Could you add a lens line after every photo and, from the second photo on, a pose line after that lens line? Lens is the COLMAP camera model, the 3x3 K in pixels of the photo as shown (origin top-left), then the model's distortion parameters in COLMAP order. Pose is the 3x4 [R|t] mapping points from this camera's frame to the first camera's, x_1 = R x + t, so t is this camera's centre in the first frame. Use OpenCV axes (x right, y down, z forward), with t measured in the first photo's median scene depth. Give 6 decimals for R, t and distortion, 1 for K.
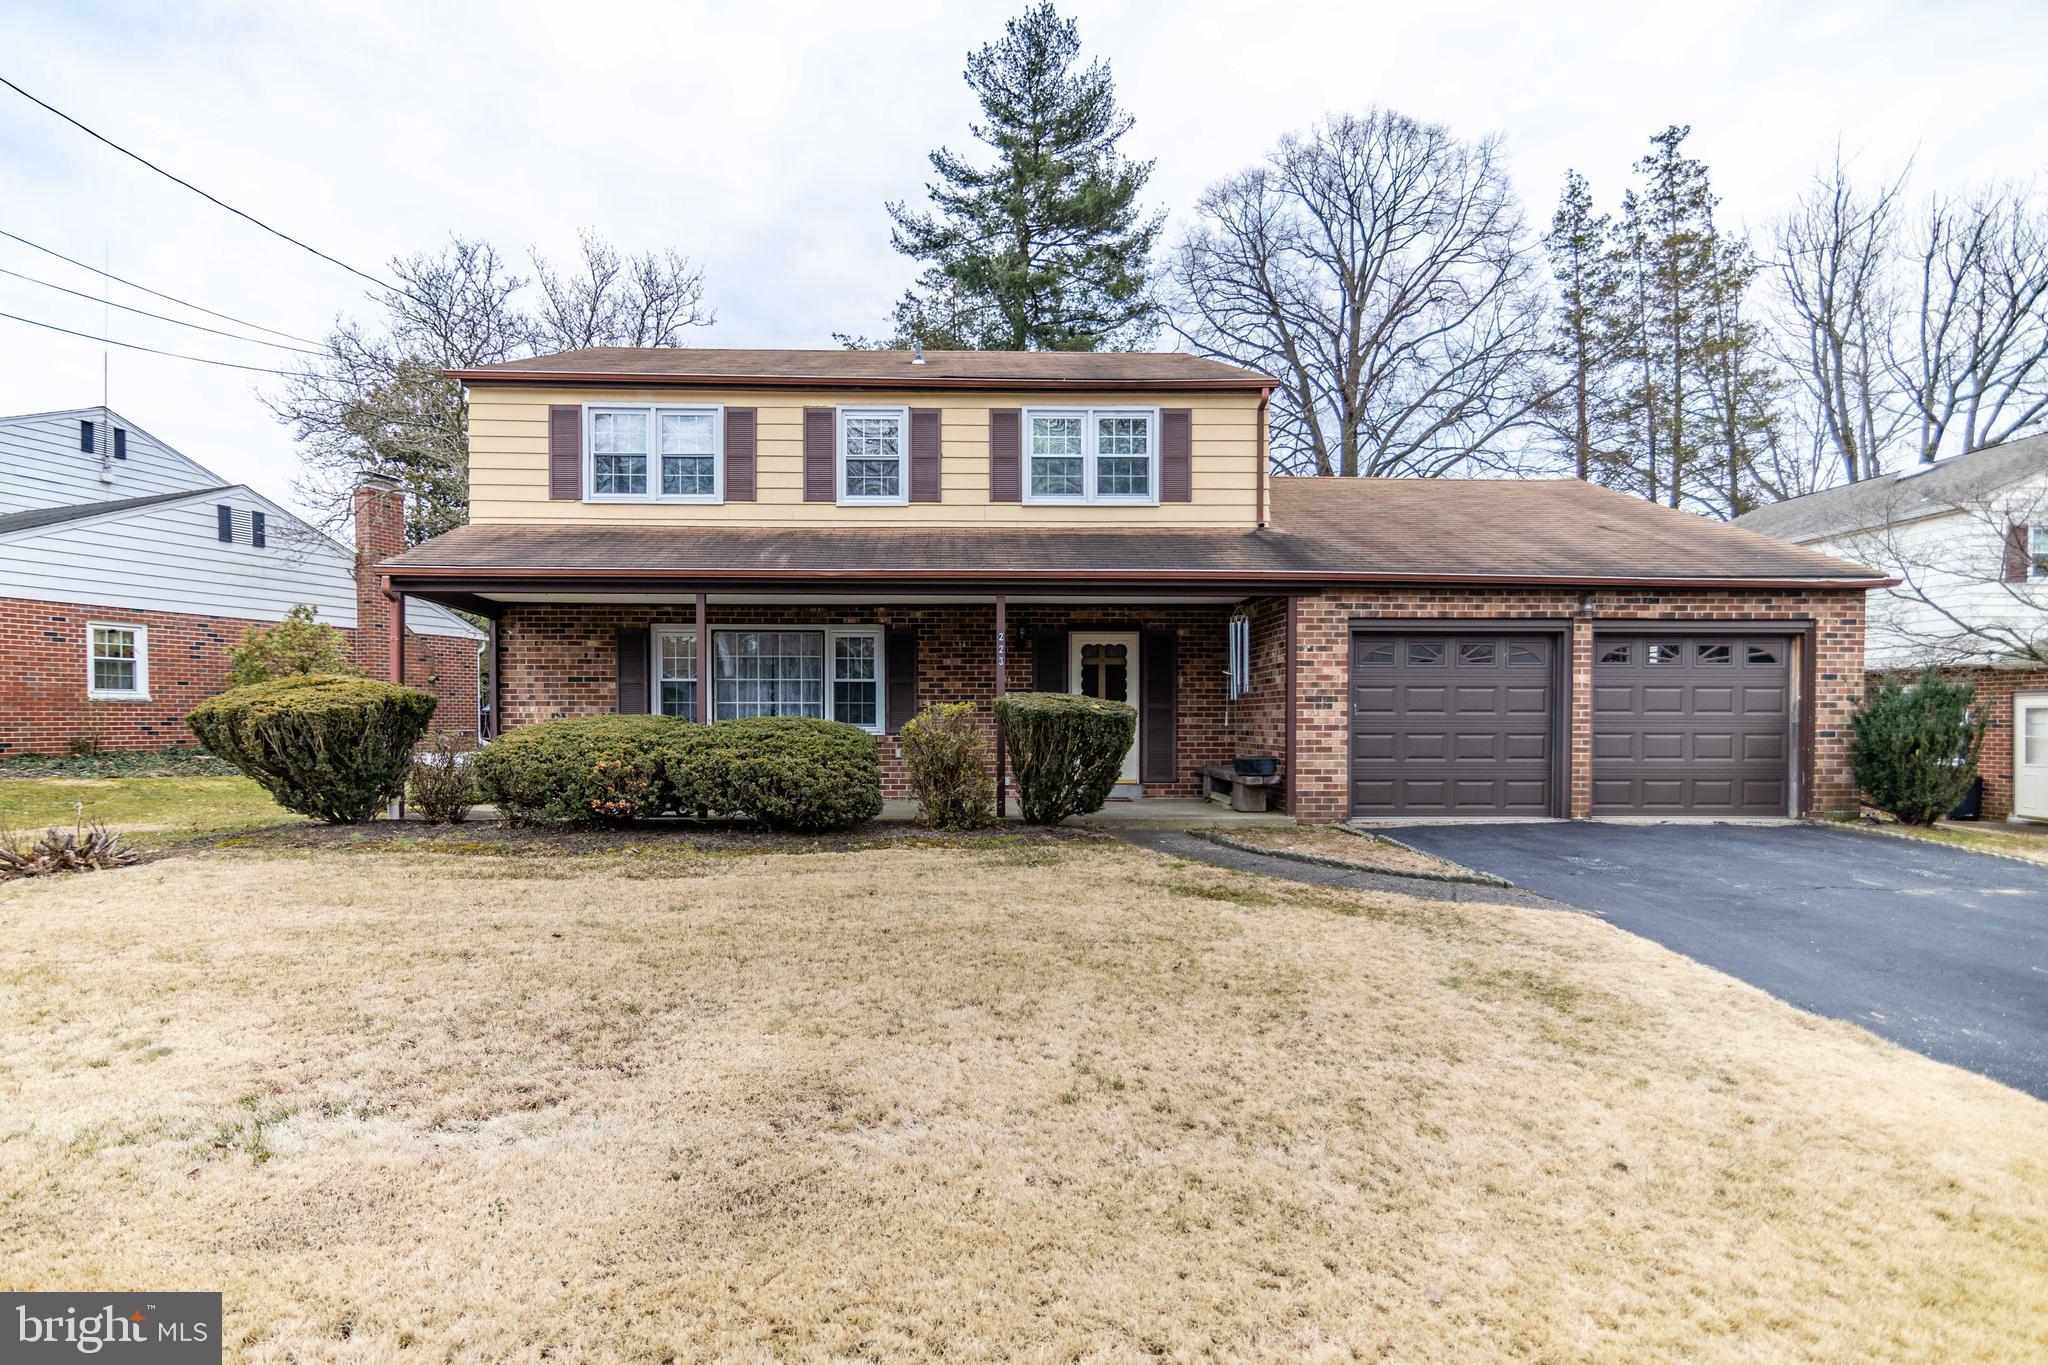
lens RADIAL K [[920.3, 0, 1002.5], [0, 920.3, 757.5], [0, 0, 1]] dist [0.001443, 0.001601]
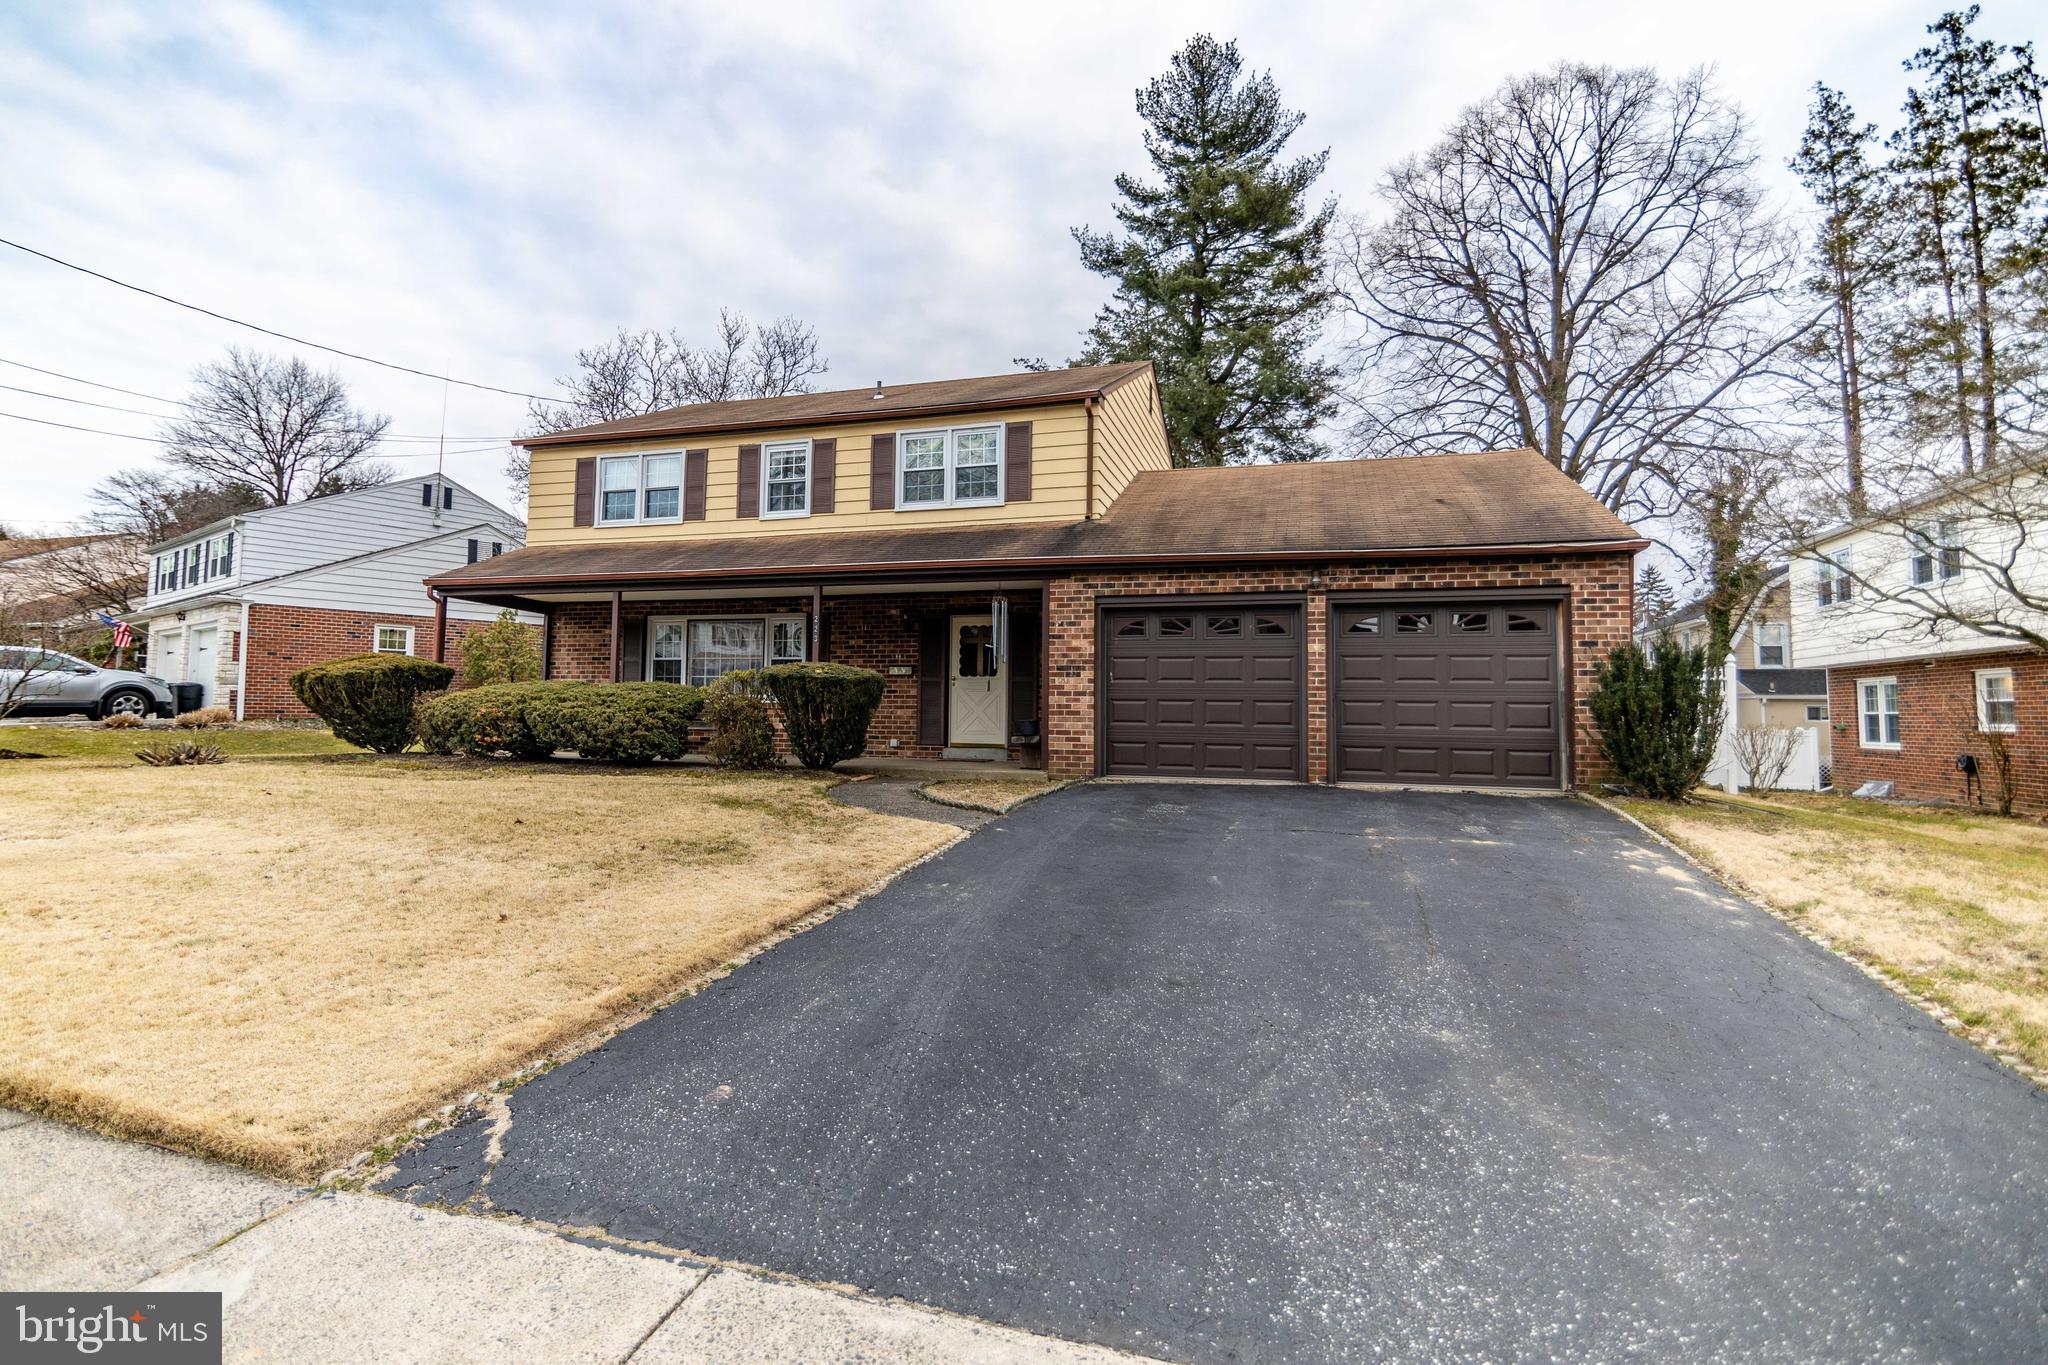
lens RADIAL K [[938.8, 0, 1029.0], [0, 938.8, 686.7], [0, 0, 1]] dist [-0.000711, 0.004329]
pose [[0.952032, 0.001883, -0.305992, 0.566691], [-0.024343, 0.997278, -0.069603, 0.035411], [0.305028, 0.073713, 0.949486, -0.094257]]
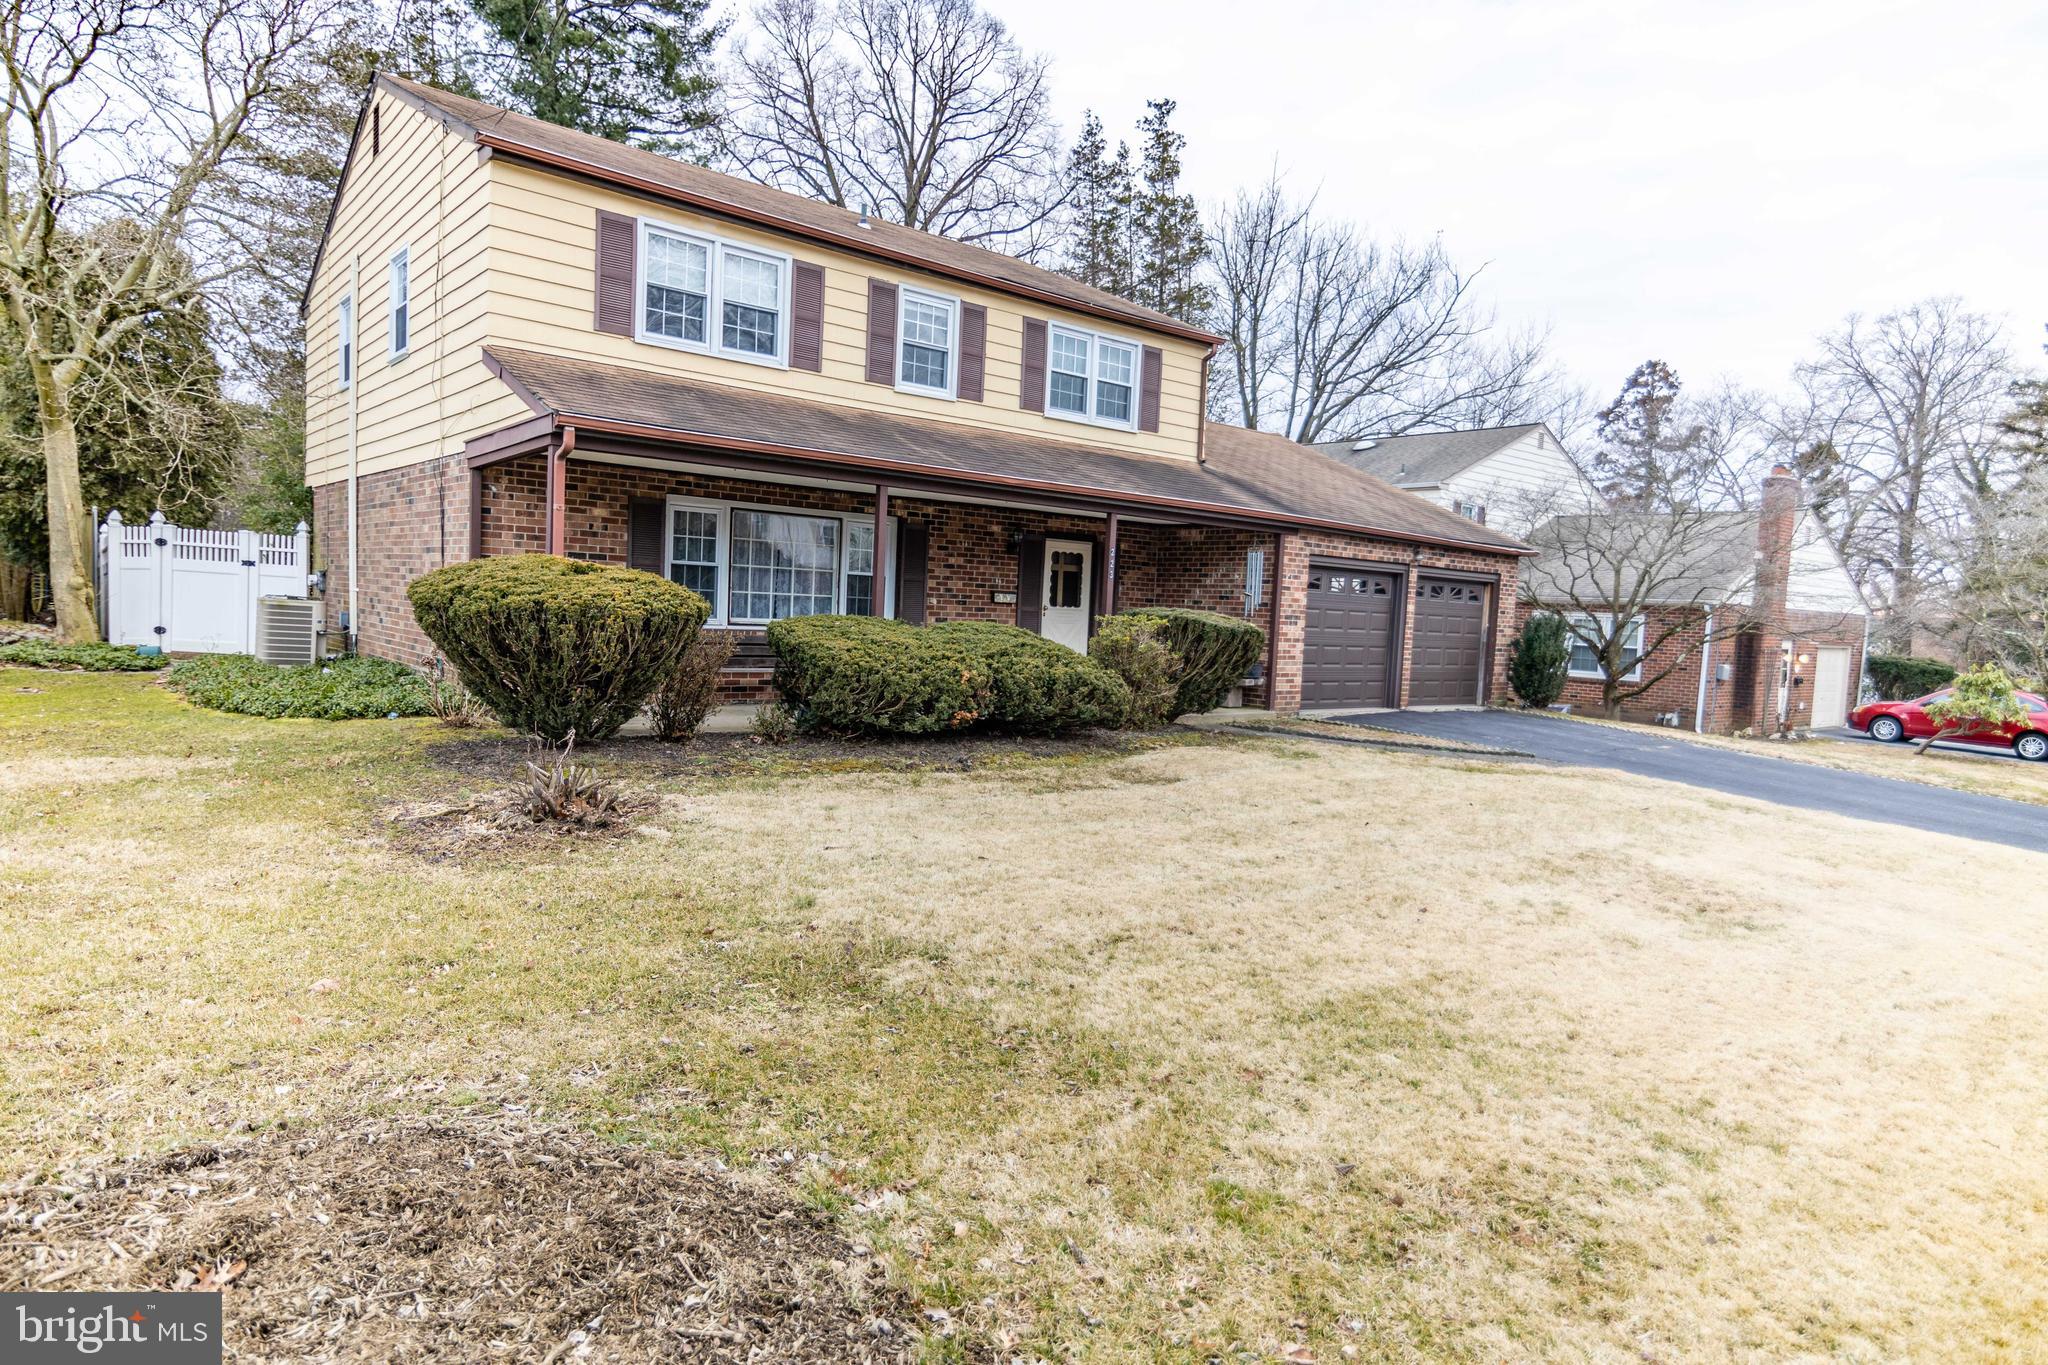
lens RADIAL K [[1060.0, 0, 946.9], [0, 1060.0, 703.4], [0, 0, 1]] dist [0.002353, 0.000292]
pose [[0.828581, -0.015179, 0.559663, -0.748616], [-0.021832, 0.997996, 0.059390, -0.019101], [-0.559443, -0.061429, 0.826589, 0.051052]]
